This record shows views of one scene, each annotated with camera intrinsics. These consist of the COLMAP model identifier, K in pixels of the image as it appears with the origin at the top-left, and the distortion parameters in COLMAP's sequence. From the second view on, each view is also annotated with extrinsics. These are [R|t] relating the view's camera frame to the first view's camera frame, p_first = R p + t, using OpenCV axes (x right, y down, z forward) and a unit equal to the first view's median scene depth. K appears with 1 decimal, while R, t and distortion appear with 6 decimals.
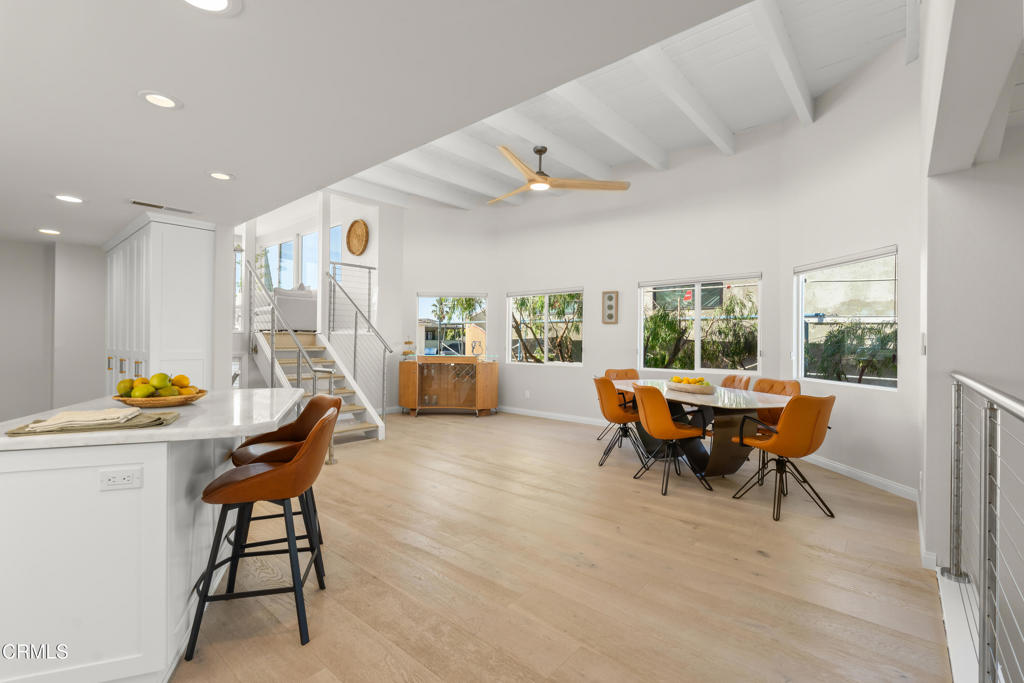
lens RADIAL K [[452.3, 0, 512.0], [0, 452.3, 341.5], [0, 0, 1]] dist [0.000635, 0.000178]
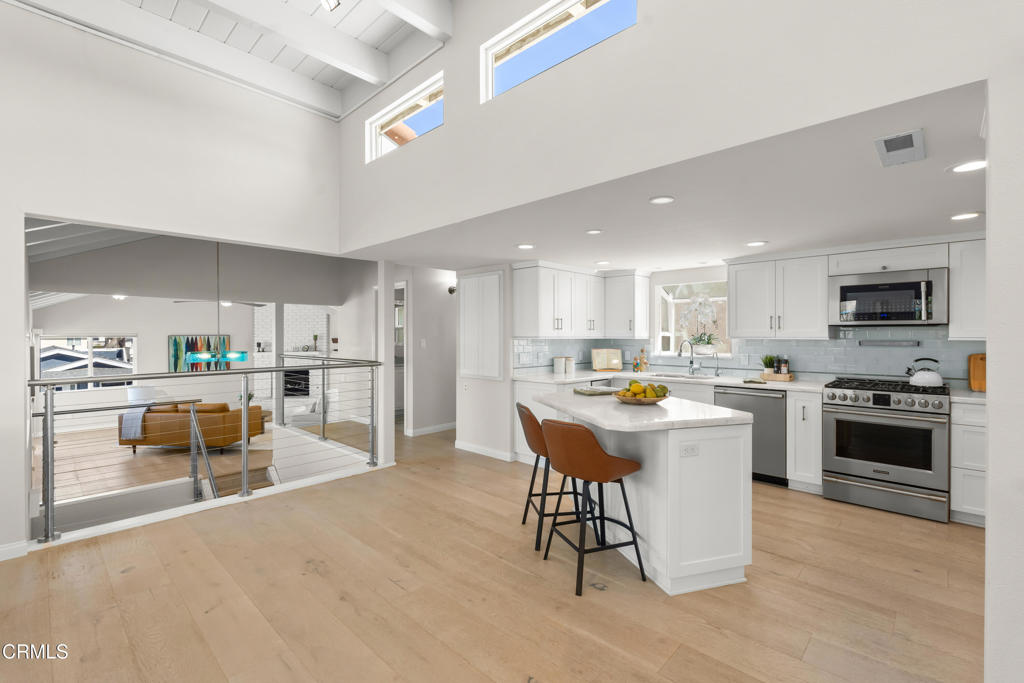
lens RADIAL K [[452.3, 0, 512.0], [0, 452.3, 341.5], [0, 0, 1]] dist [0.000635, 0.000178]
pose [[-0.998425, -0.005859, 0.055797, -0.128856], [-0.004622, 0.999741, 0.022272, -0.024147], [-0.055913, 0.021979, -0.998194, 0.707975]]
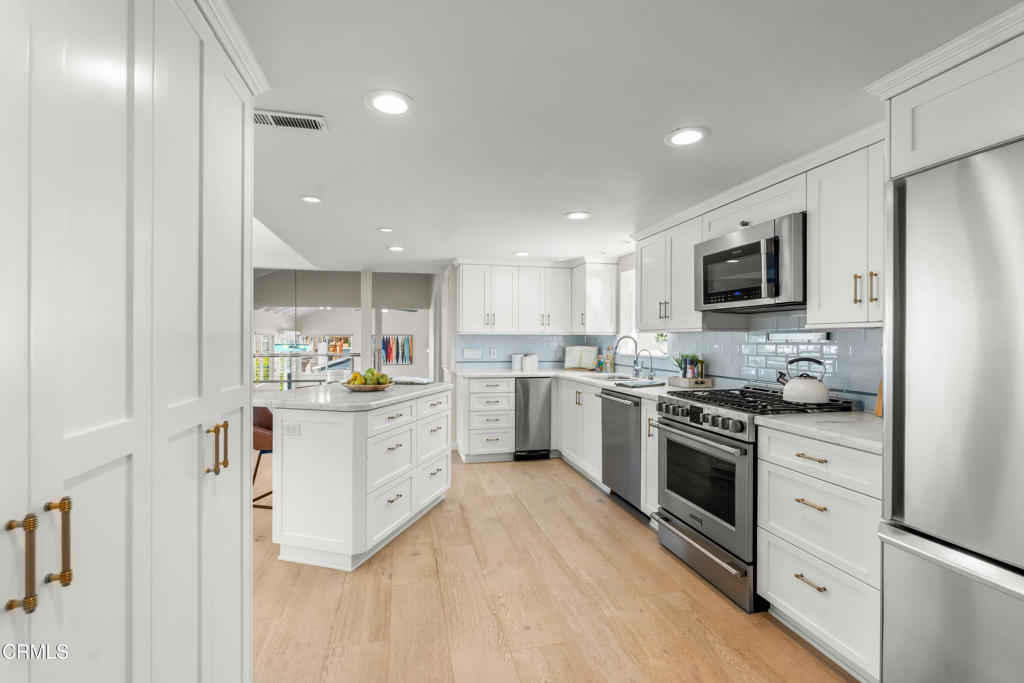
lens RADIAL K [[452.3, 0, 512.0], [0, 452.3, 341.5], [0, 0, 1]] dist [0.000635, 0.000178]
pose [[-0.811029, -0.012027, 0.584882, -0.585923], [-0.003740, 0.999875, 0.015375, -0.012306], [-0.584994, 0.010282, -0.810973, 0.558159]]
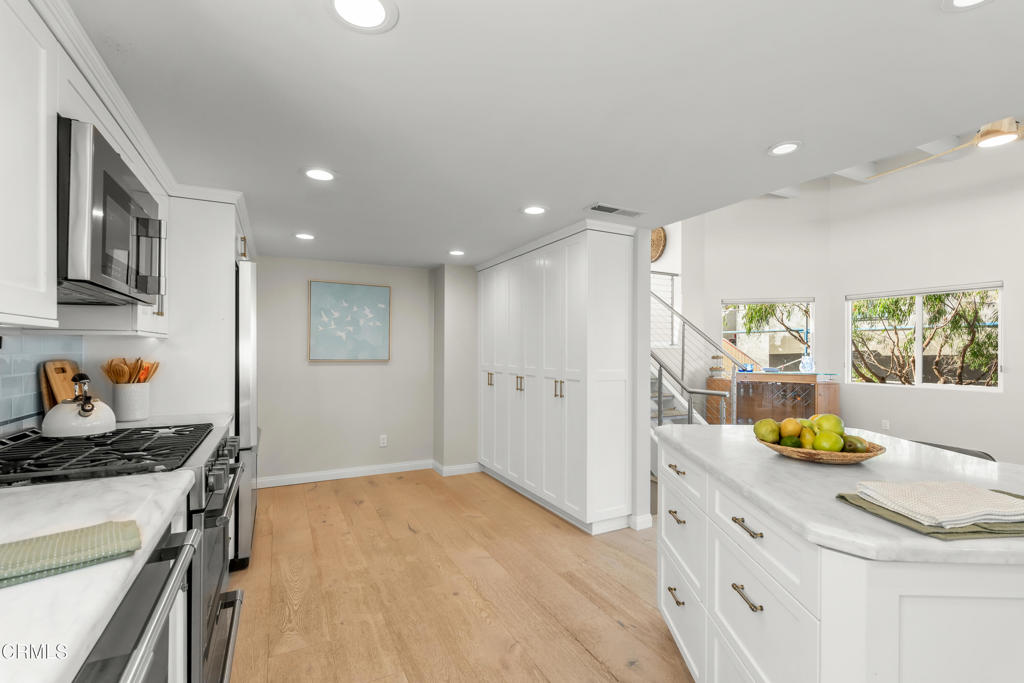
lens RADIAL K [[452.3, 0, 512.0], [0, 452.3, 341.5], [0, 0, 1]] dist [0.000635, 0.000178]
pose [[0.926464, -0.010566, -0.376236, -0.272922], [0.001514, 0.999702, -0.024348, -0.006879], [0.376381, 0.021988, 0.926204, 0.041932]]
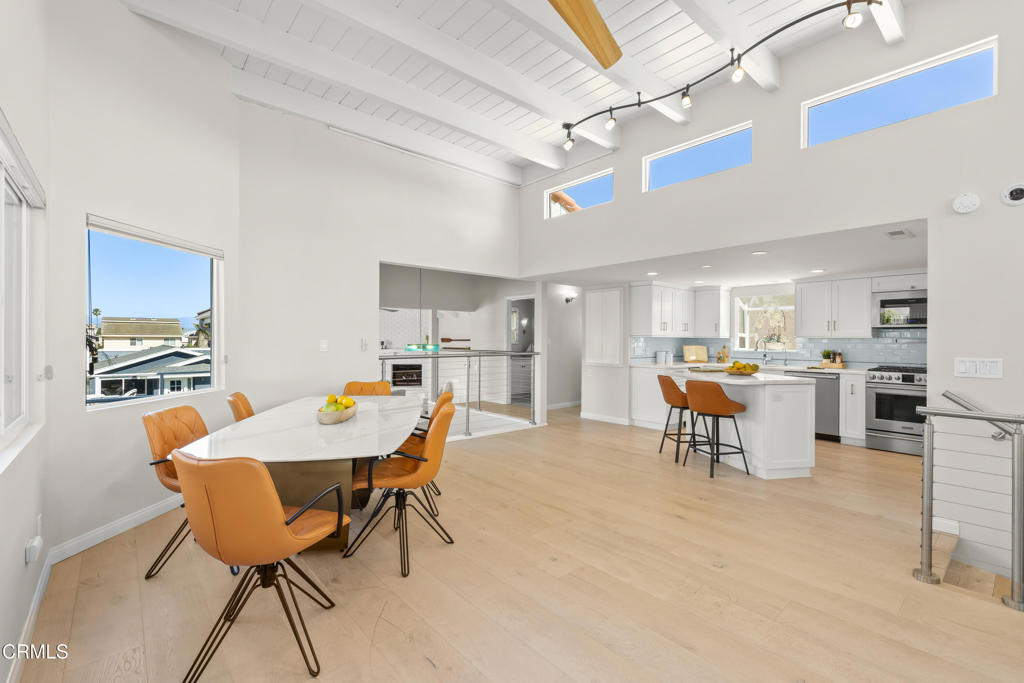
lens RADIAL K [[452.3, 0, 512.0], [0, 452.3, 341.5], [0, 0, 1]] dist [0.000635, 0.000178]
pose [[-0.988915, -0.013605, 0.147861, 0.012533], [-0.011719, 0.999839, 0.013617, -0.012994], [-0.148023, 0.011733, -0.988914, 0.996759]]
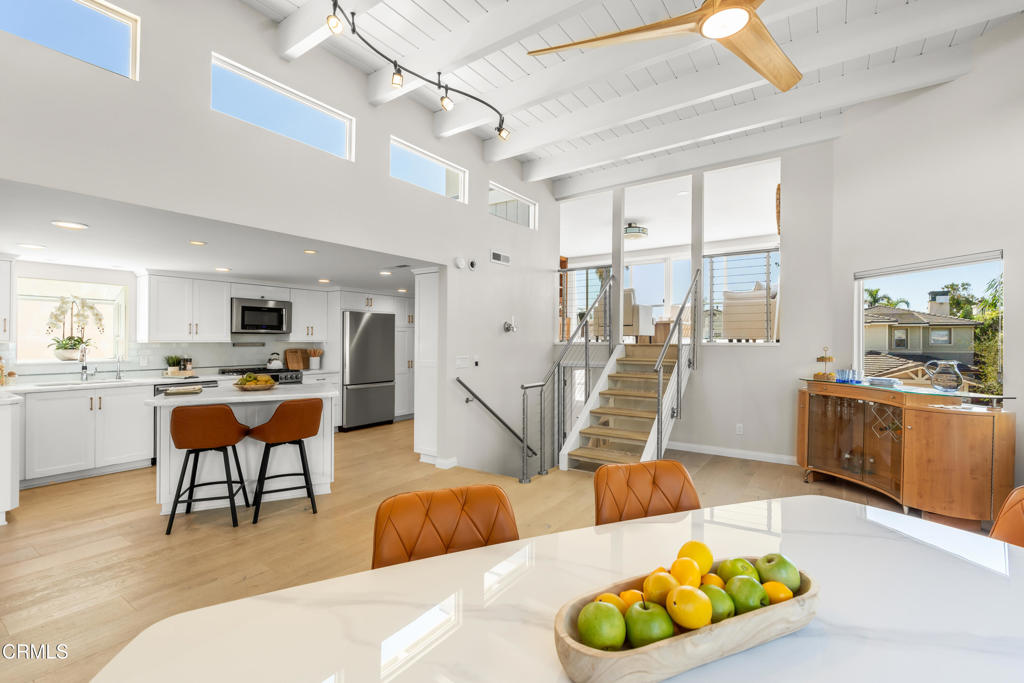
lens RADIAL K [[461.7, 0, 505.8], [0, 461.7, 338.7], [0, 0, 1]] dist [-0.003145, -0.000372]
pose [[0.093970, -0.012781, -0.995493, 0.358857], [-0.006096, 0.999891, -0.013413, -0.014252], [0.995556, 0.007328, 0.093882, 0.534102]]
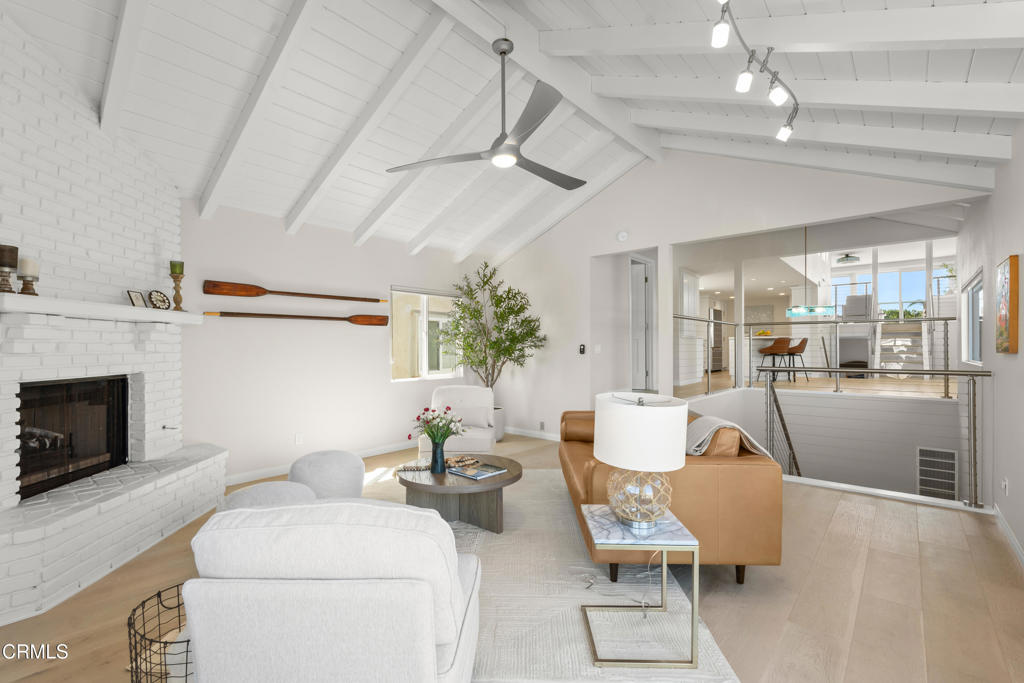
lens RADIAL K [[452.3, 0, 512.0], [0, 452.3, 341.5], [0, 0, 1]] dist [0.000635, 0.000178]
pose [[-0.024074, -0.021448, -0.999480, 1.138299], [-0.005914, 0.999755, -0.021311, 0.089483], [0.999693, 0.005398, -0.024195, -0.445678]]
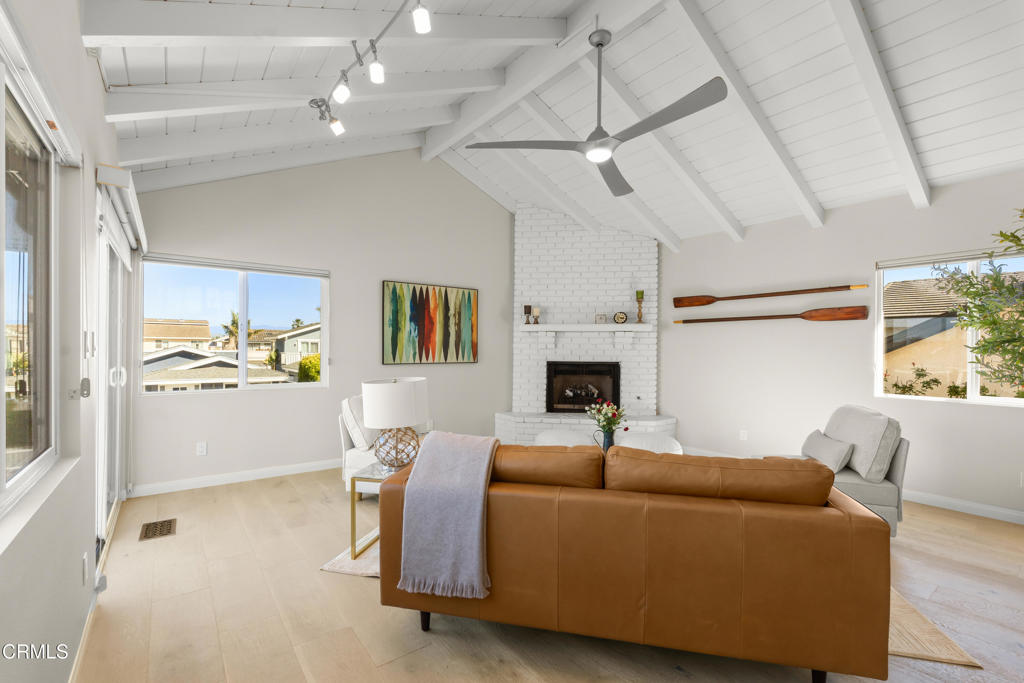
lens RADIAL K [[452.3, 0, 512.0], [0, 452.3, 341.5], [0, 0, 1]] dist [0.000635, 0.000178]
pose [[-0.977159, -0.013800, 0.212060, 0.693723], [-0.014692, 0.999889, -0.002630, 0.083956], [-0.212000, -0.005685, -0.977253, -0.029396]]
